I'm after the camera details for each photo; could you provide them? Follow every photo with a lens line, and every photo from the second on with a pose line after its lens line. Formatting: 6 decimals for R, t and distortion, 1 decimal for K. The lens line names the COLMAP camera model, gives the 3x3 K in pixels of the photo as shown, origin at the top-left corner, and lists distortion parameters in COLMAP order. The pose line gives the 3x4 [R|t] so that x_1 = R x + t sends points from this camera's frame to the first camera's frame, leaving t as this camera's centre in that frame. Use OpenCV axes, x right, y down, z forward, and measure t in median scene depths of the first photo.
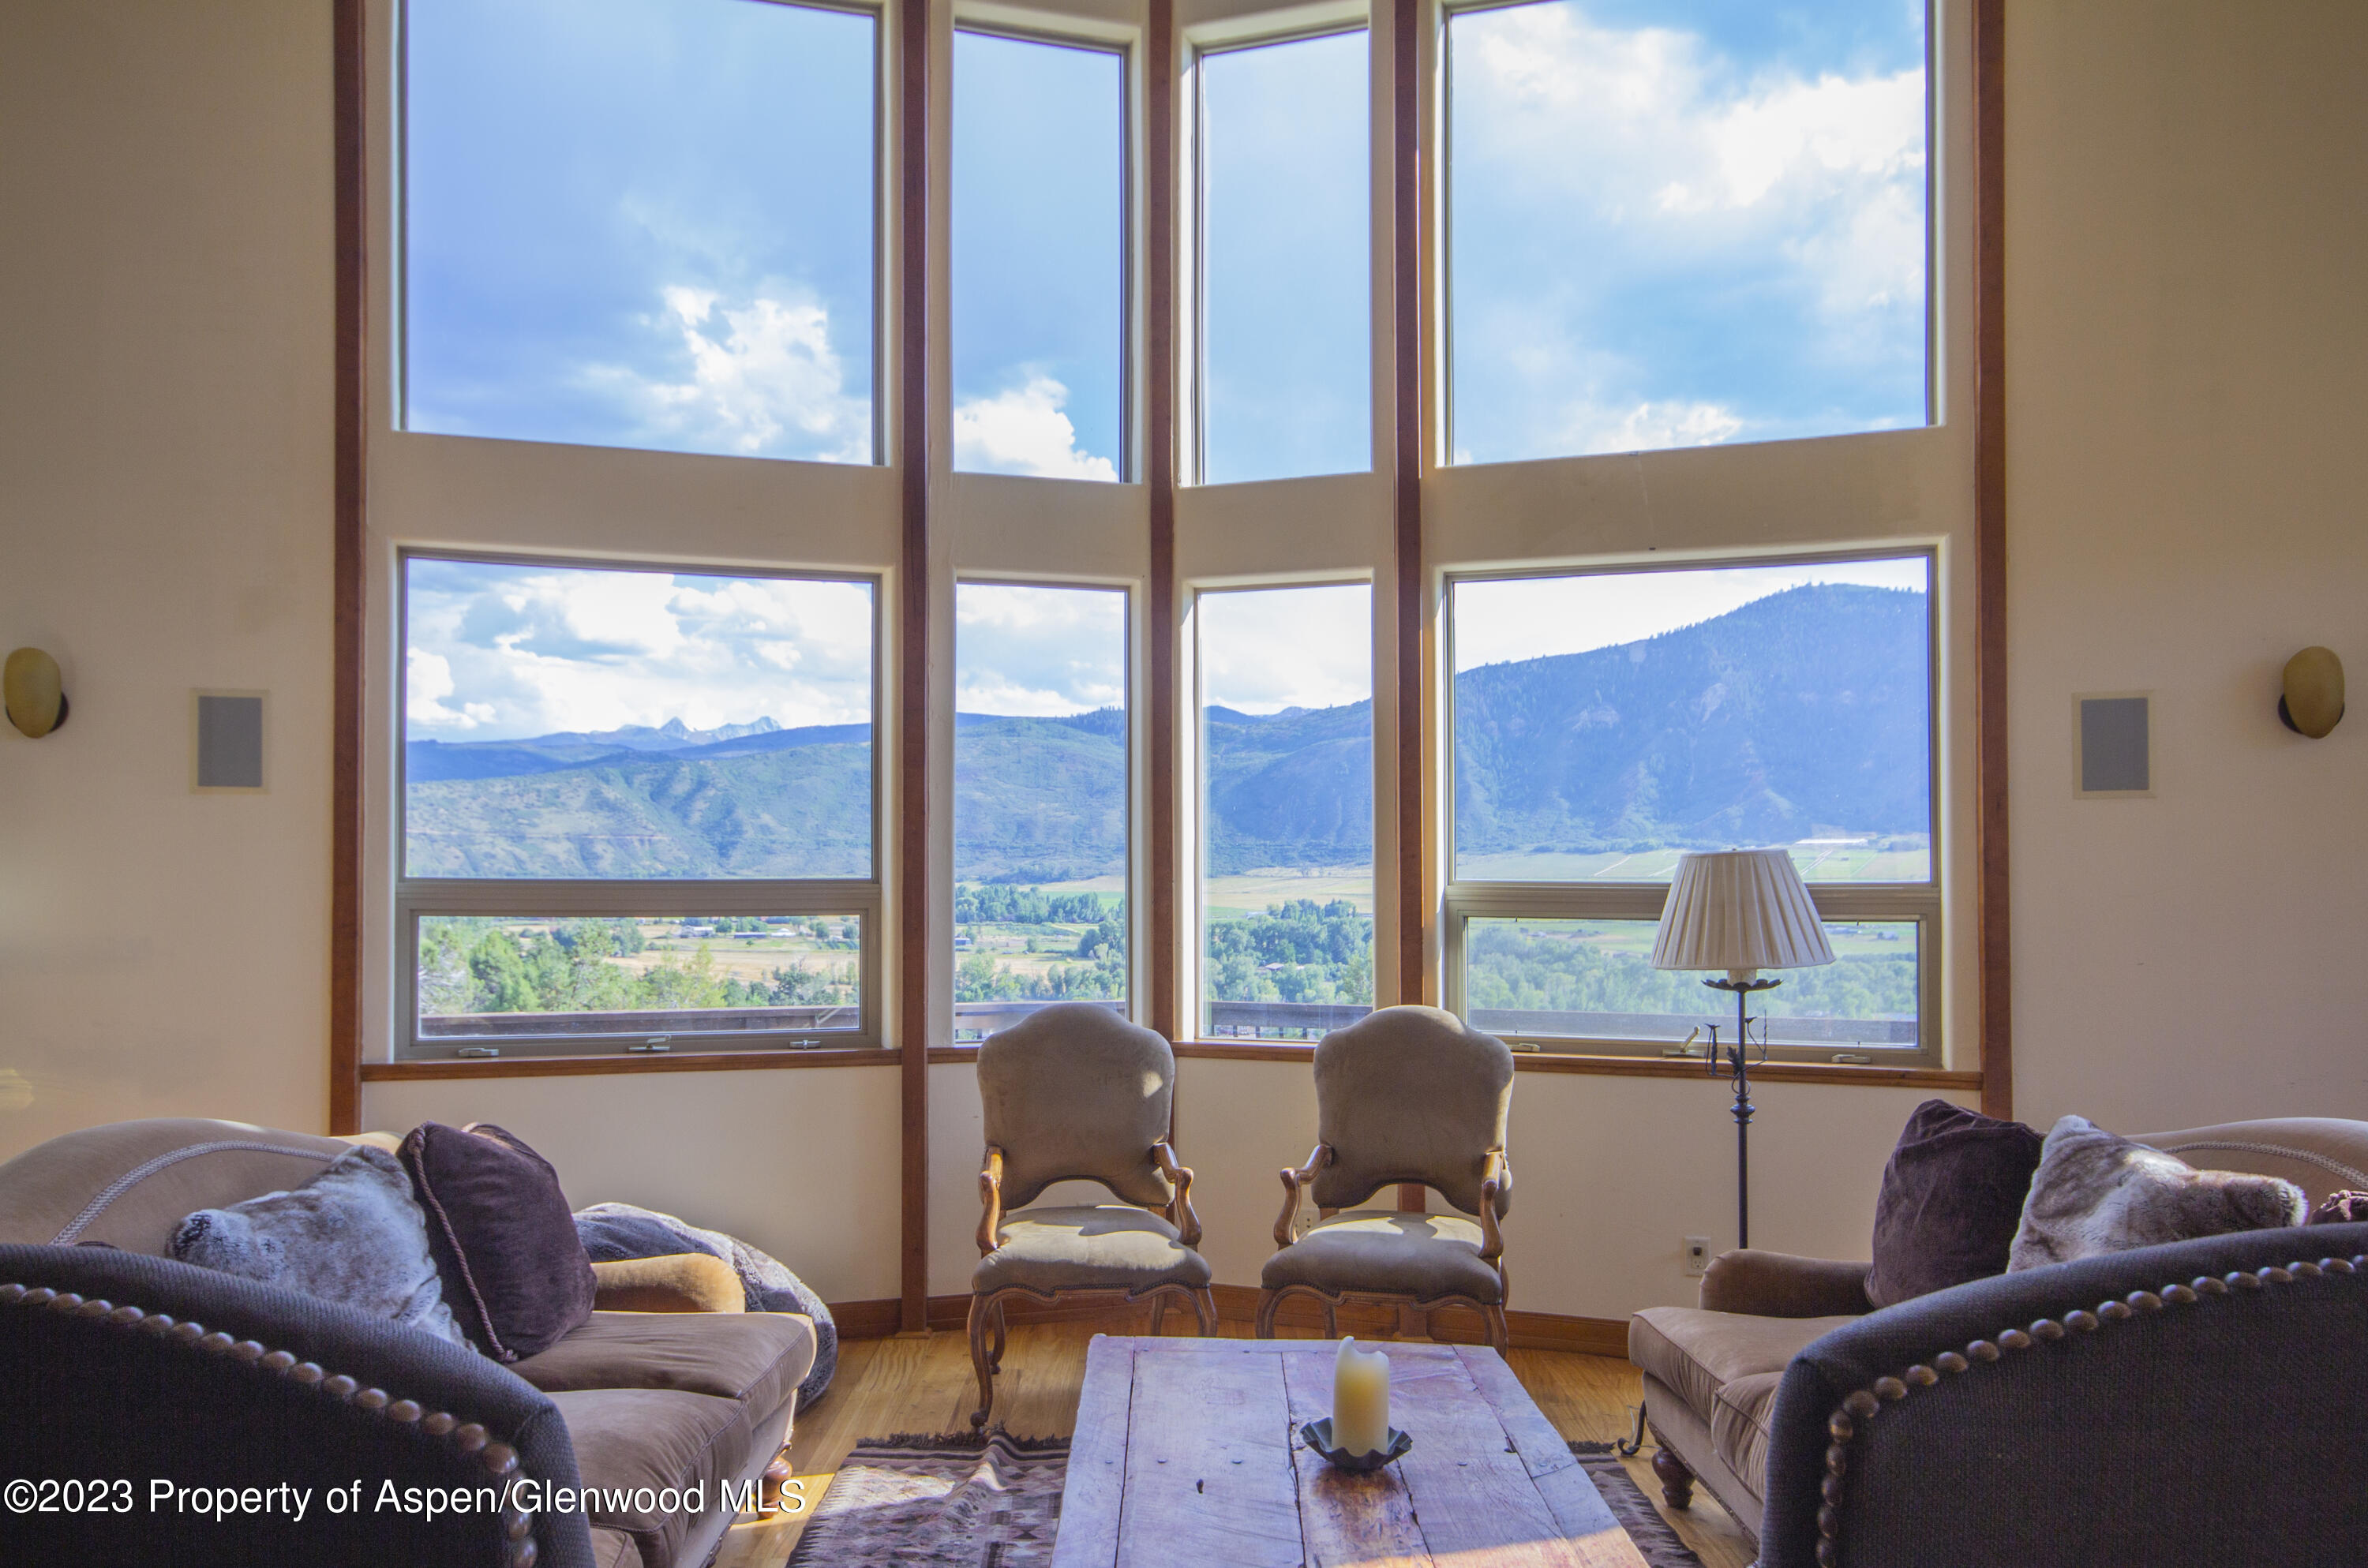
lens RADIAL K [[1703.6, 0, 1143.3], [0, 1703.6, 863.1], [0, 0, 1]] dist [0.022676, -0.003311]
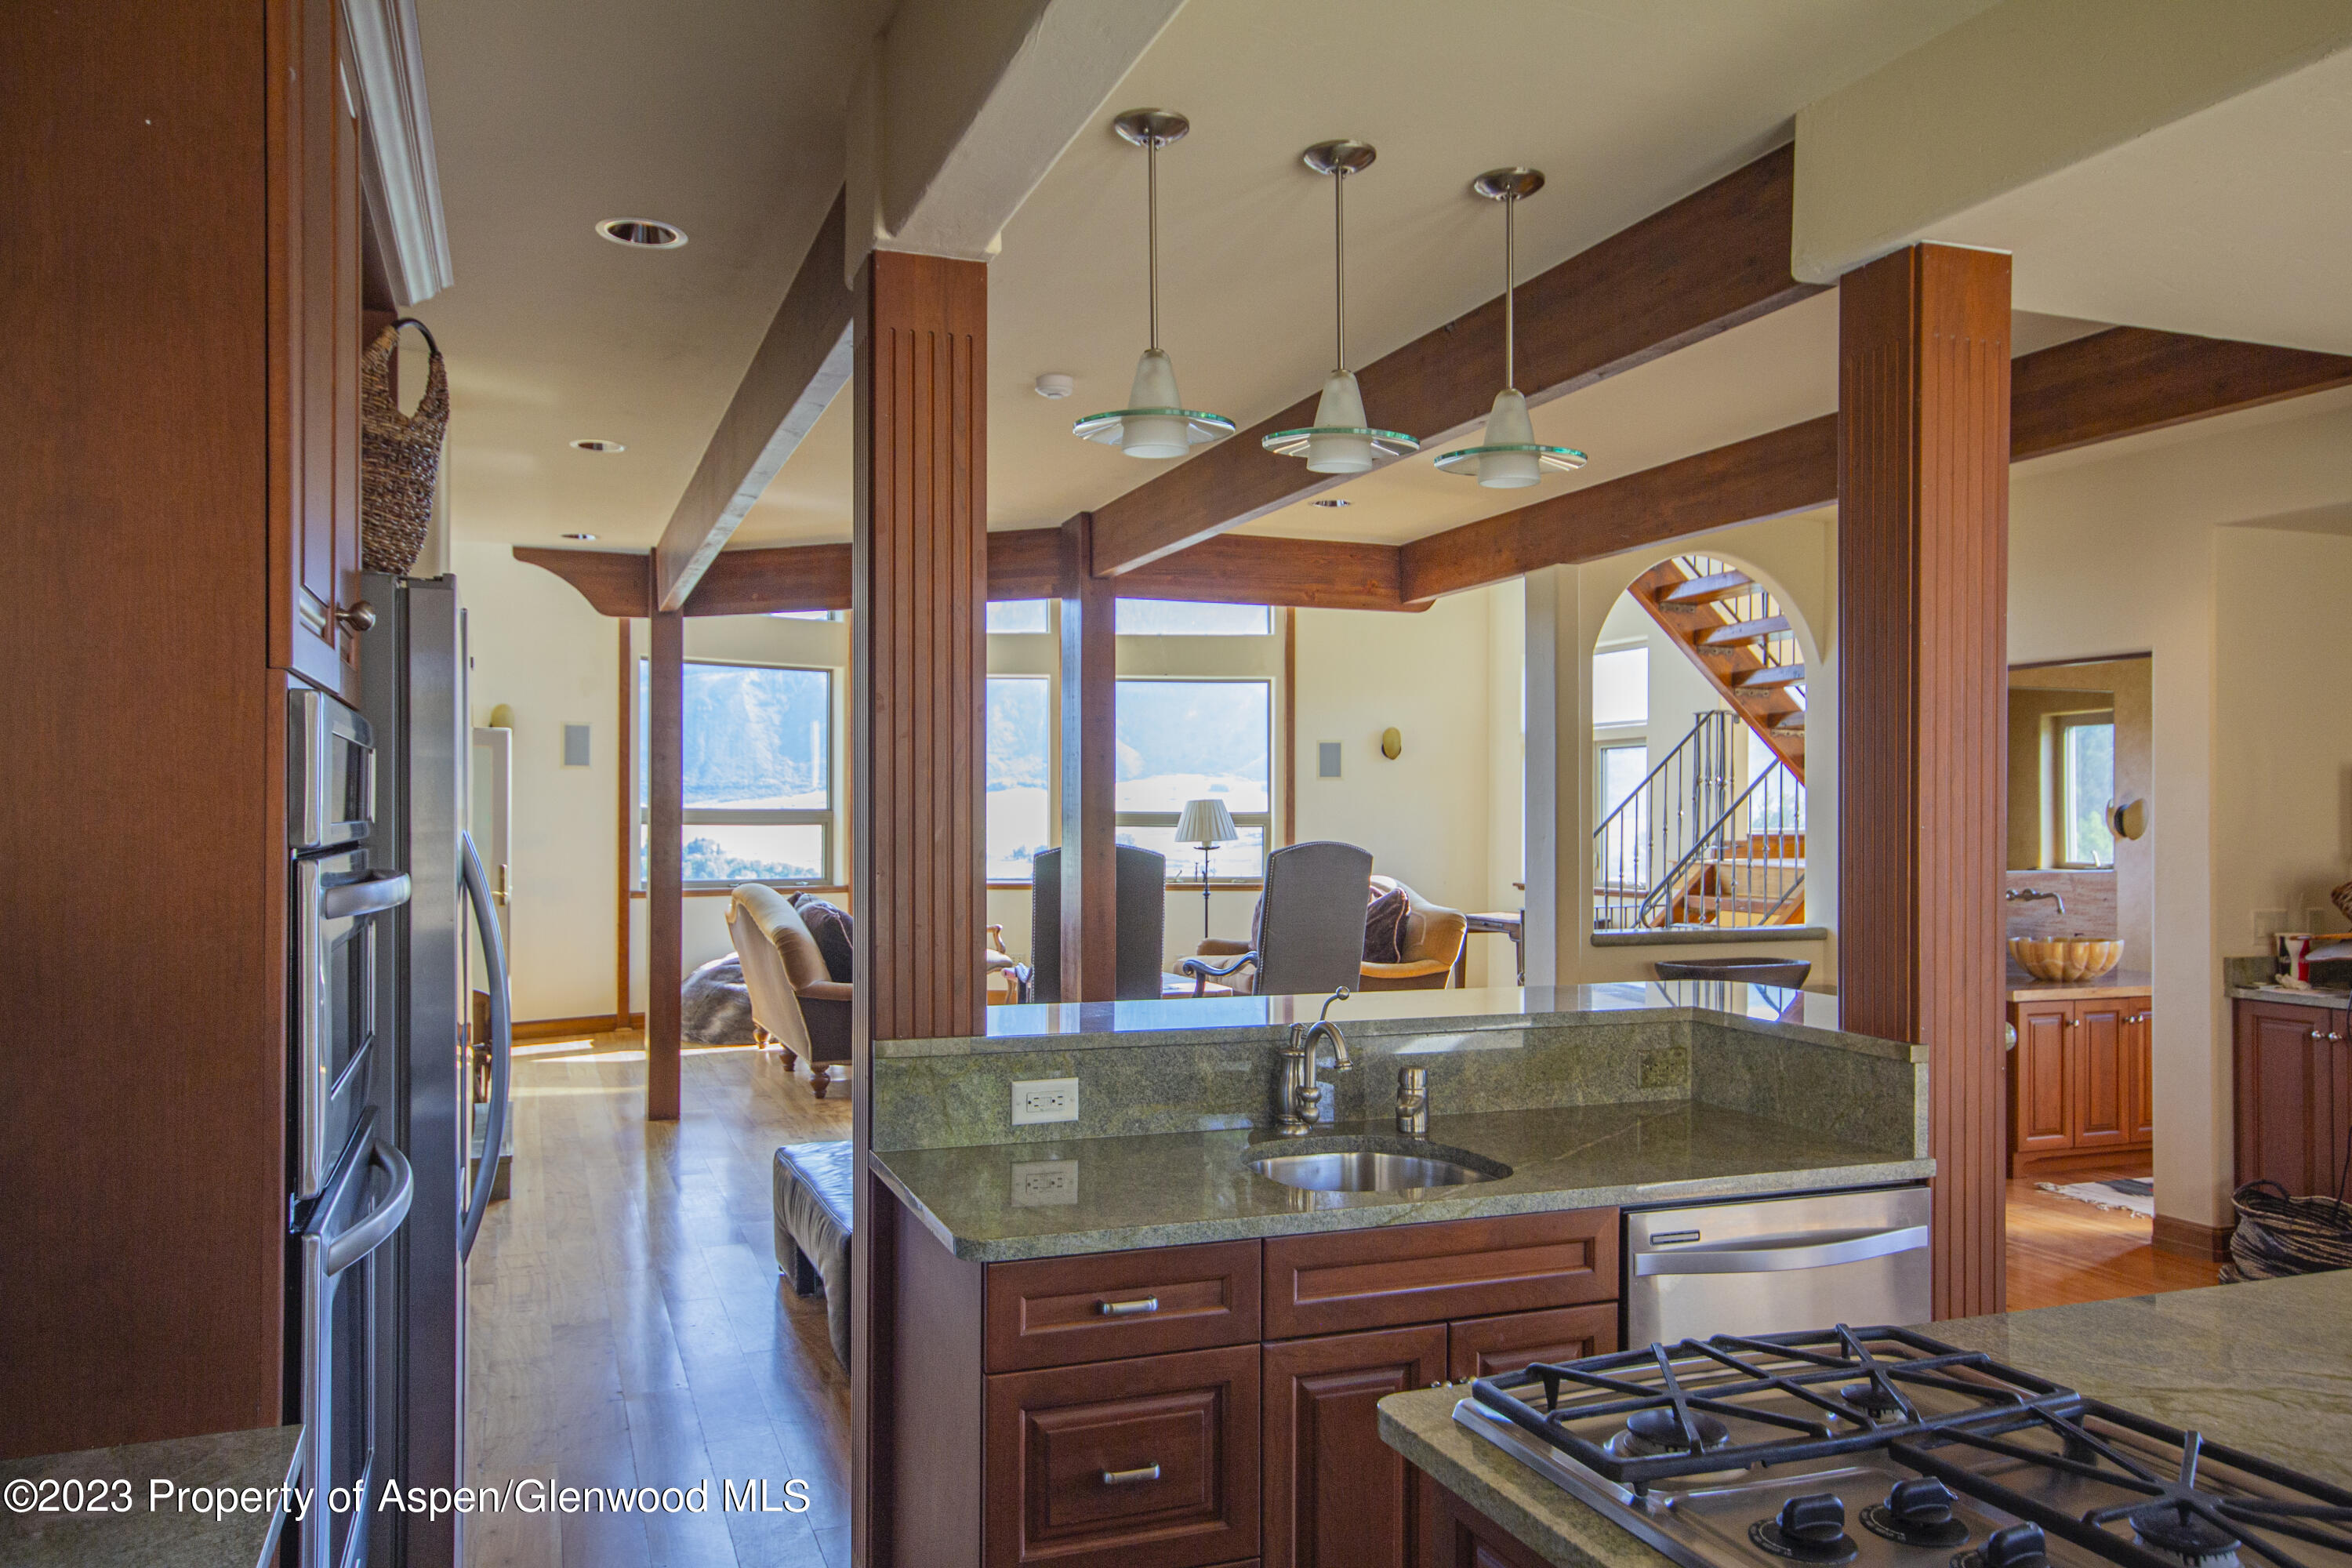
lens RADIAL K [[1692.3, 0, 1163.1], [0, 1692.3, 797.3], [0, 0, 1]] dist [0.022676, -0.003311]
pose [[0.927129, 0.006182, 0.374692, -0.604753], [-0.005403, 0.999981, -0.003129, -0.001418], [-0.374704, 0.000876, 0.927144, -1.226874]]
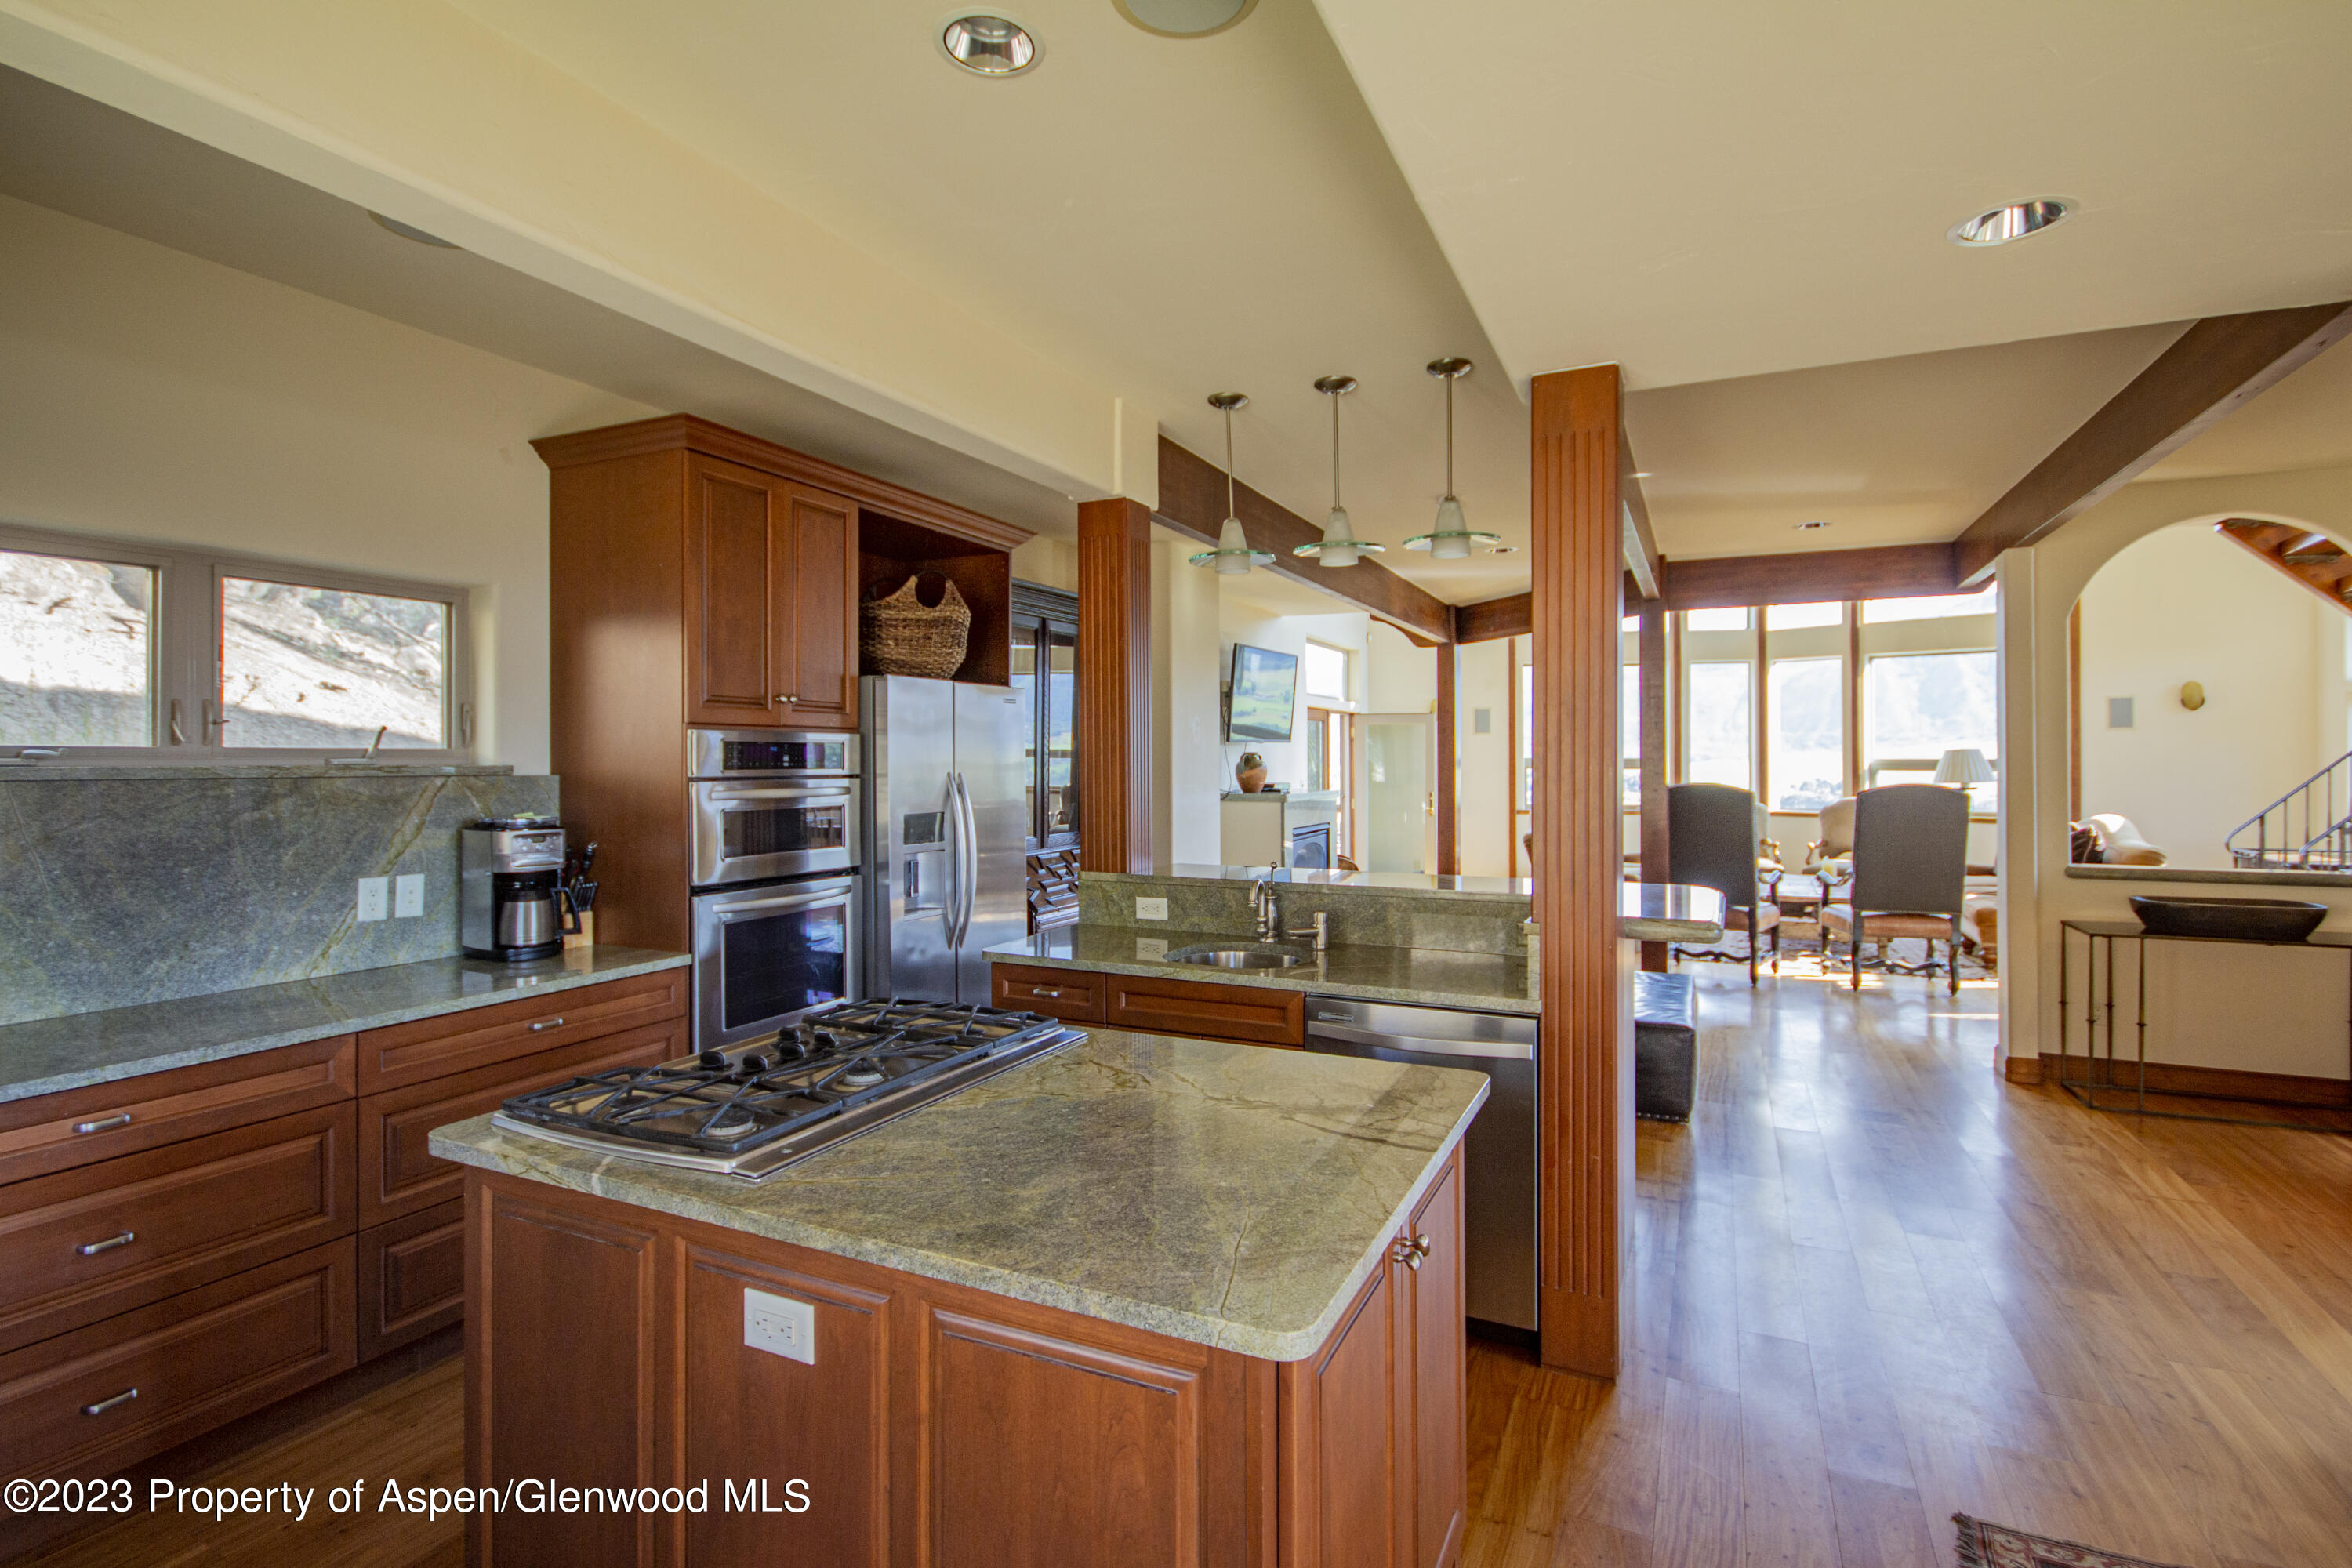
lens RADIAL K [[1115.5, 0, 1180.0], [0, 1115.5, 764.9], [0, 0, 1]] dist [-0.000301, 0.000001]
pose [[0.910590, -0.000121, -0.413311, -0.122804], [0.005012, 0.999930, 0.010749, -0.006142], [0.413280, -0.011860, 0.910527, -1.357324]]
